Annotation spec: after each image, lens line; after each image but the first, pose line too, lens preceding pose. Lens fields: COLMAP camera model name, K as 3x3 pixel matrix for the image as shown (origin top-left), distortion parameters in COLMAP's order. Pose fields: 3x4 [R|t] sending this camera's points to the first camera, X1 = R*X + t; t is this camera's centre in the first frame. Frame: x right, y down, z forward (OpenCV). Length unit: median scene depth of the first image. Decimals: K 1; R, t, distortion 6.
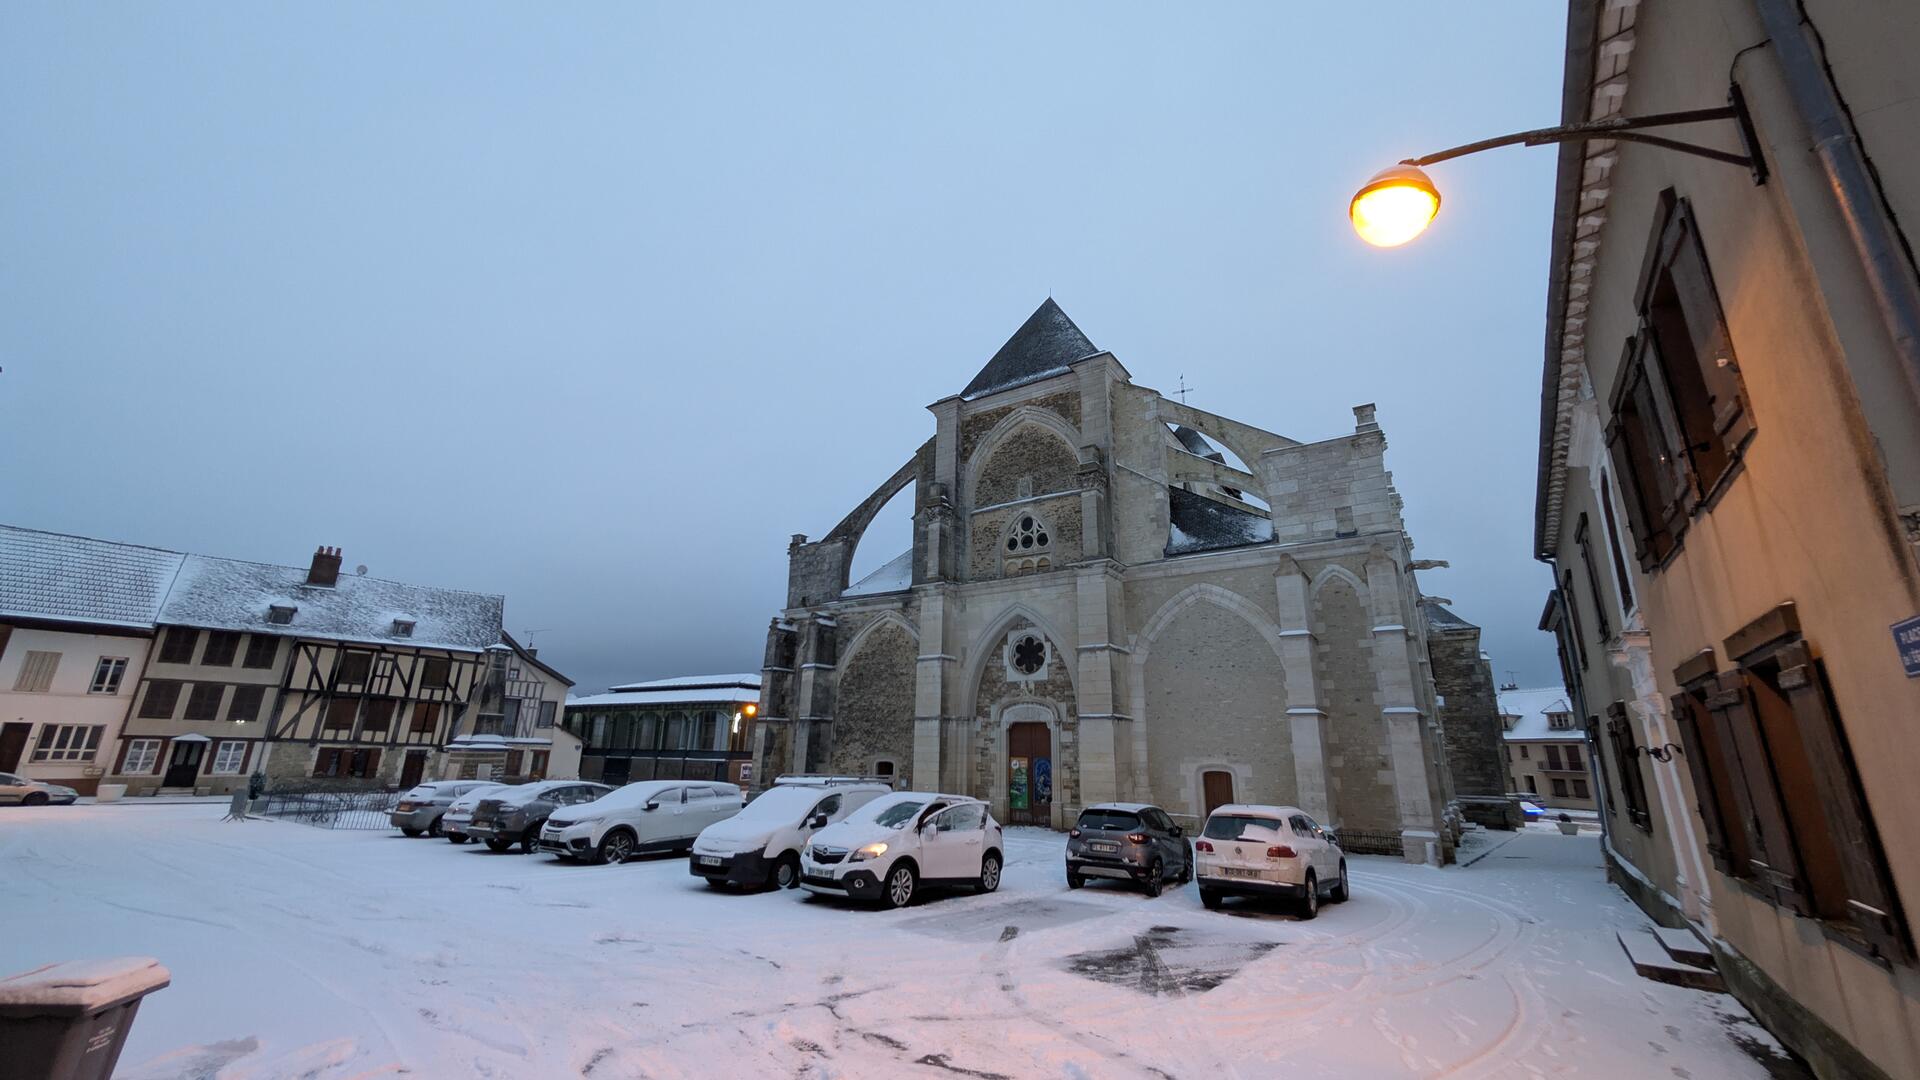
lens RADIAL K [[713.2, 0, 960.0], [0, 713.2, 540.0], [0, 0, 1]] dist [0.003179, 0.000186]
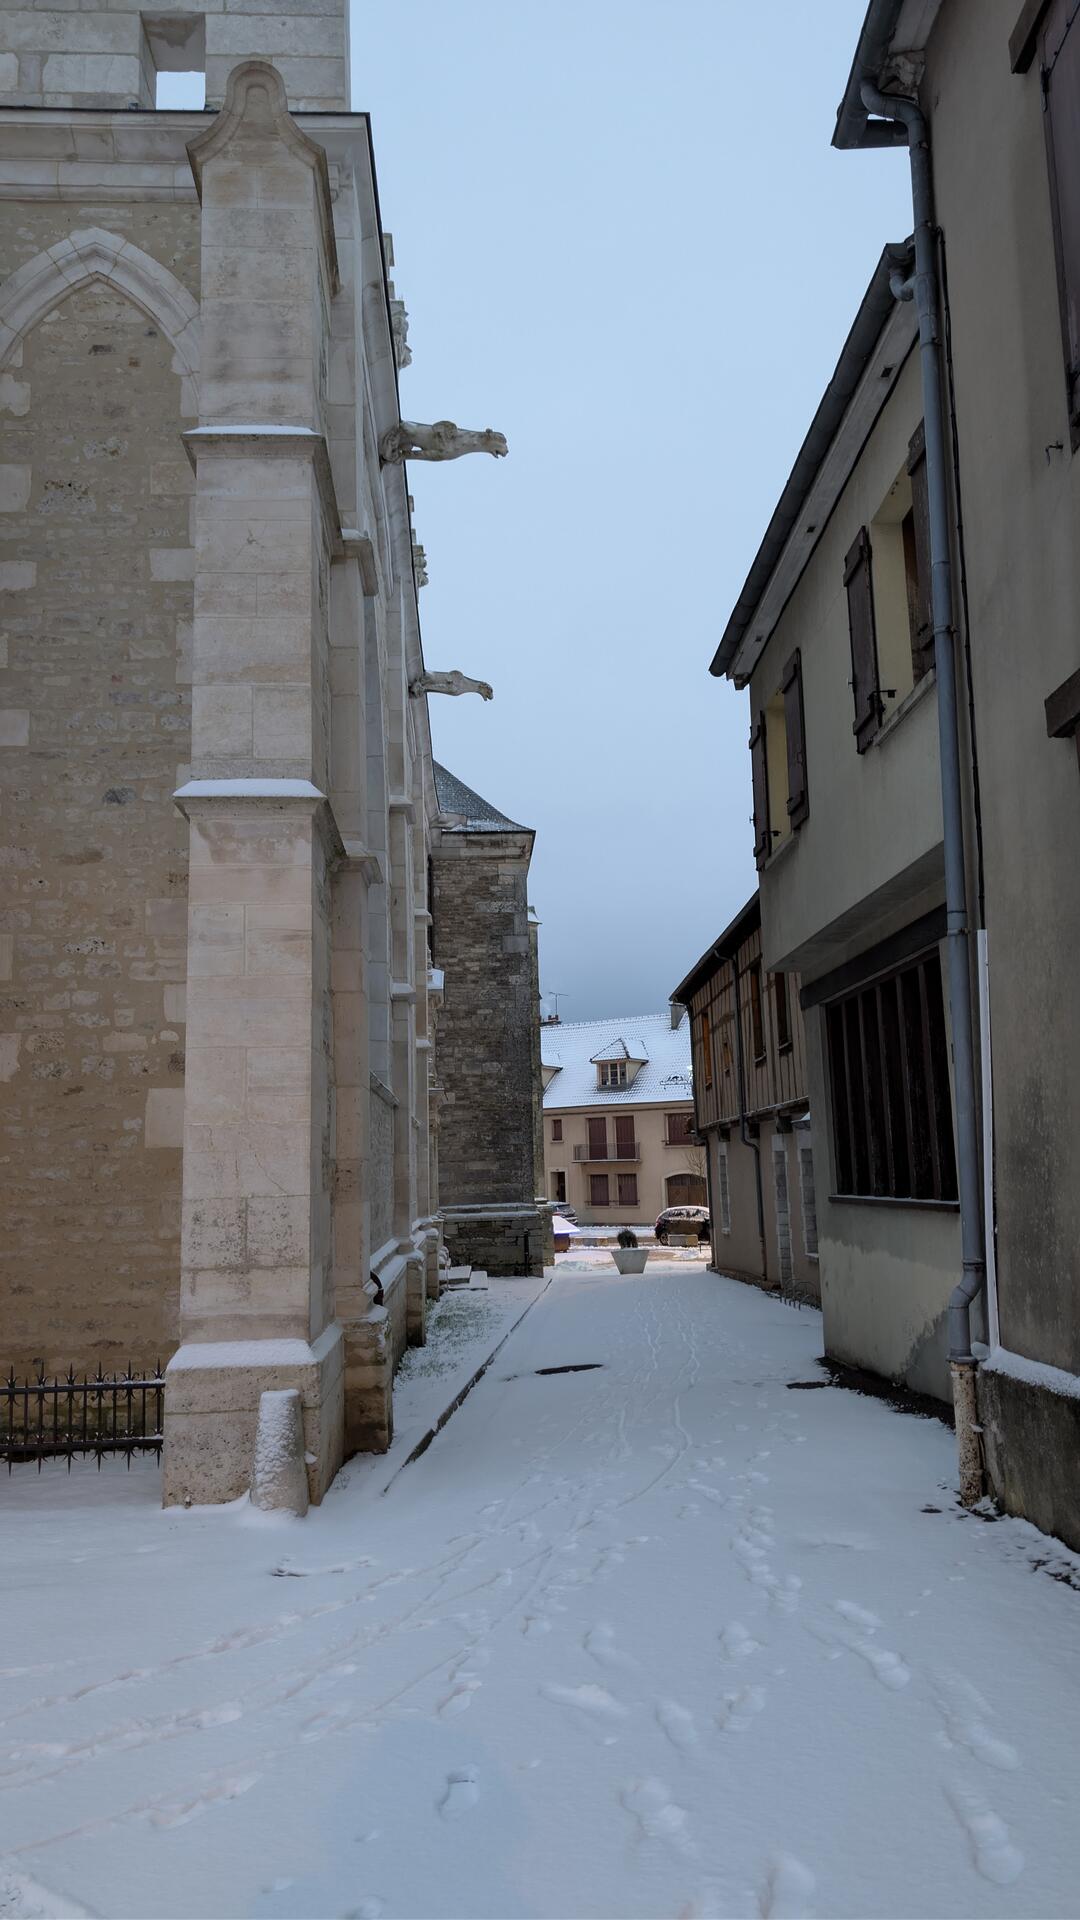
lens RADIAL K [[1372.0, 0, 533.2], [0, 1372.0, 975.4], [0, 0, 1]] dist [0.096659, -0.175026]
pose [[0.799958, 0.042862, 0.598524, 0.297641], [-0.129549, 0.986259, 0.102519, 0.161066], [-0.585905, -0.159549, 0.794518, 0.416316]]
